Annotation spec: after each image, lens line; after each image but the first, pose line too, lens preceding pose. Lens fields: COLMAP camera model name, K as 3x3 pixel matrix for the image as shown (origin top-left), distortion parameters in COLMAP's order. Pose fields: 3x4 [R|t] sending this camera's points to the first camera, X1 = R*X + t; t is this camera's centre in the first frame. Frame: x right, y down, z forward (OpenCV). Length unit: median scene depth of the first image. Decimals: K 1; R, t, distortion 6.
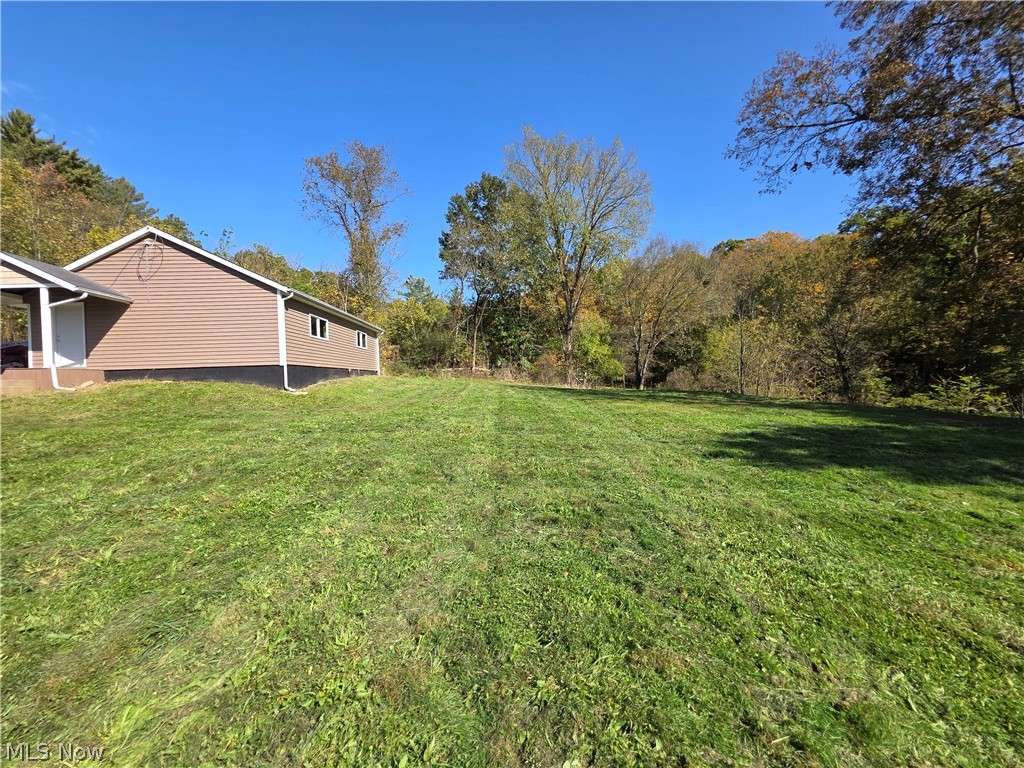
lens RADIAL K [[407.6, 0, 512.0], [0, 407.6, 384.0], [0, 0, 1]] dist [0.000057, 0.000024]
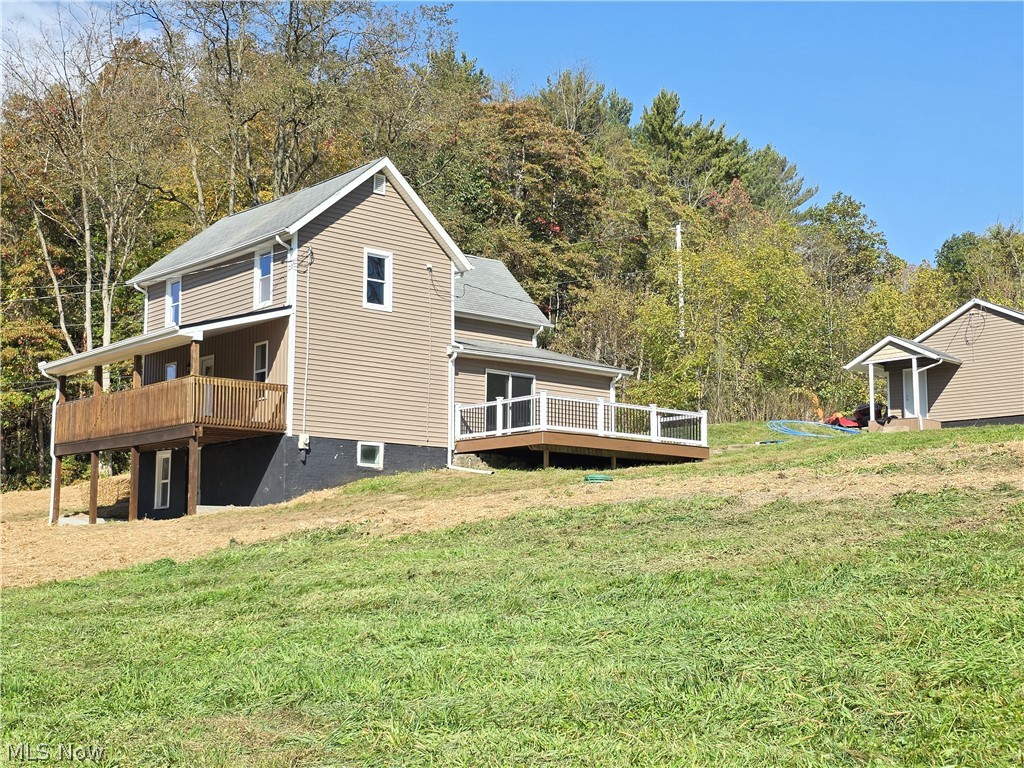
lens RADIAL K [[1344.7, 0, 512.0], [0, 1344.7, 384.0], [0, 0, 1]] dist [0.162229, -0.466260]
pose [[0.651767, -0.071285, -0.755062, 1.199764], [-0.037865, 0.991273, -0.126271, 0.408588], [0.757474, 0.110890, 0.643379, -2.531971]]
